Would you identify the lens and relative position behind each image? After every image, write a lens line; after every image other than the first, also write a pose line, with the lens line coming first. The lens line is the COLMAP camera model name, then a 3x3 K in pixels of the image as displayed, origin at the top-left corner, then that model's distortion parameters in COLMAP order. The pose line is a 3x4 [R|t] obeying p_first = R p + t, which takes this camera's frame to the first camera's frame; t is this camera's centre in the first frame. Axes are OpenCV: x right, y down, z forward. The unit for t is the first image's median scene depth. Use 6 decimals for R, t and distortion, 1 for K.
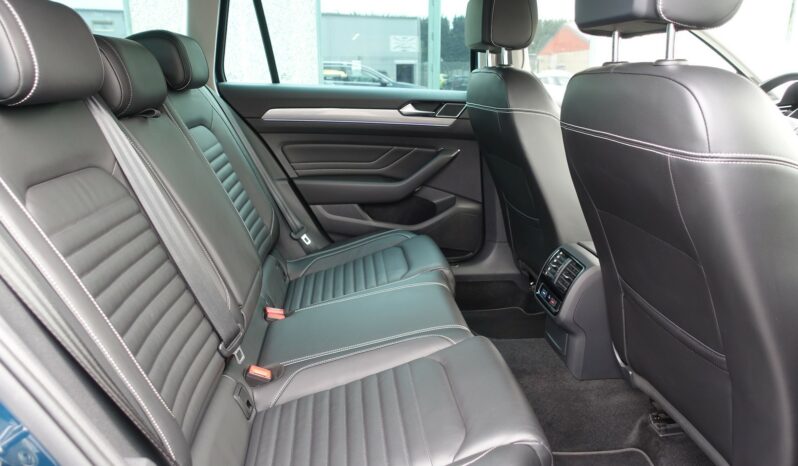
lens RADIAL K [[562.0, 0, 399.0], [0, 562.0, 233.0], [0, 0, 1]] dist [-0.001509, -0.002842]
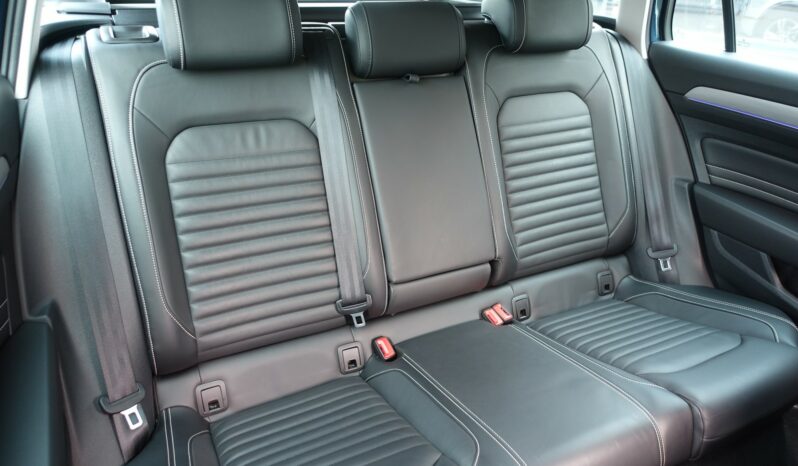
lens RADIAL K [[562.0, 0, 399.0], [0, 562.0, 233.0], [0, 0, 1]] dist [-0.001509, -0.002842]
pose [[0.342061, 0.414535, -0.843300, 0.334652], [-0.275268, 0.902270, 0.331867, -0.180279], [0.898455, 0.118615, 0.422740, 0.349848]]
